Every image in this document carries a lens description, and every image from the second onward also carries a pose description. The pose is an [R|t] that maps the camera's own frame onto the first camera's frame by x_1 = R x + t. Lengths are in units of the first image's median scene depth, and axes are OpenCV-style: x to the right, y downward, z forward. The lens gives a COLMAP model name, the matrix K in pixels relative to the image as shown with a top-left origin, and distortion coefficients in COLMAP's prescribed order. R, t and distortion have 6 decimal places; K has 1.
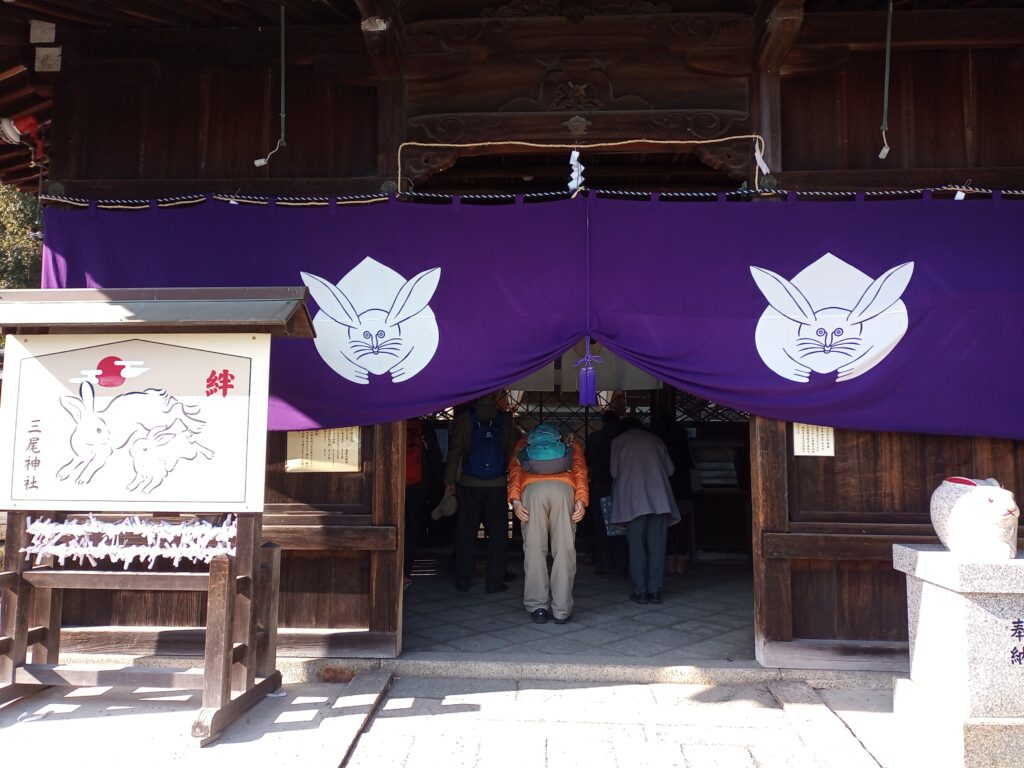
lens RADIAL K [[741.1, 0, 512.0], [0, 741.1, 384.0], [0, 0, 1]] dist [0.076646, -0.086089]
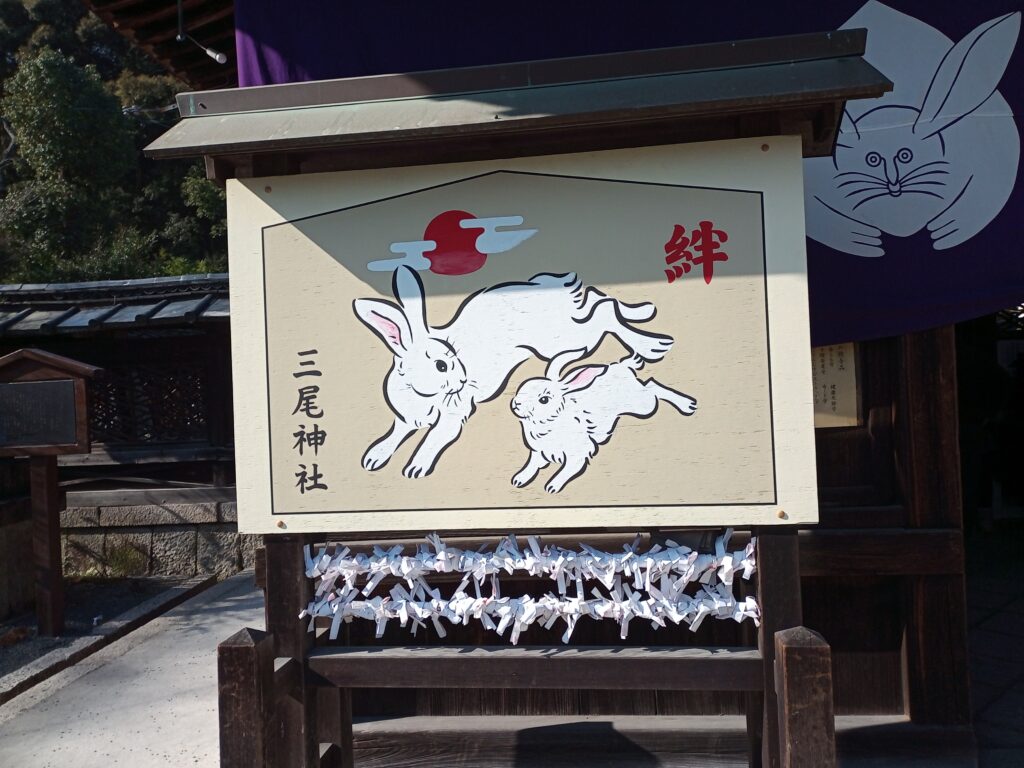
lens RADIAL K [[756.1, 0, 512.0], [0, 756.1, 384.0], [0, 0, 1]] dist [0.076574, -0.107814]
pose [[0.998034, -0.048219, -0.040051, -0.445411], [0.051271, 0.995551, 0.079057, 0.034219], [0.036060, -0.080955, 0.996065, 0.473472]]
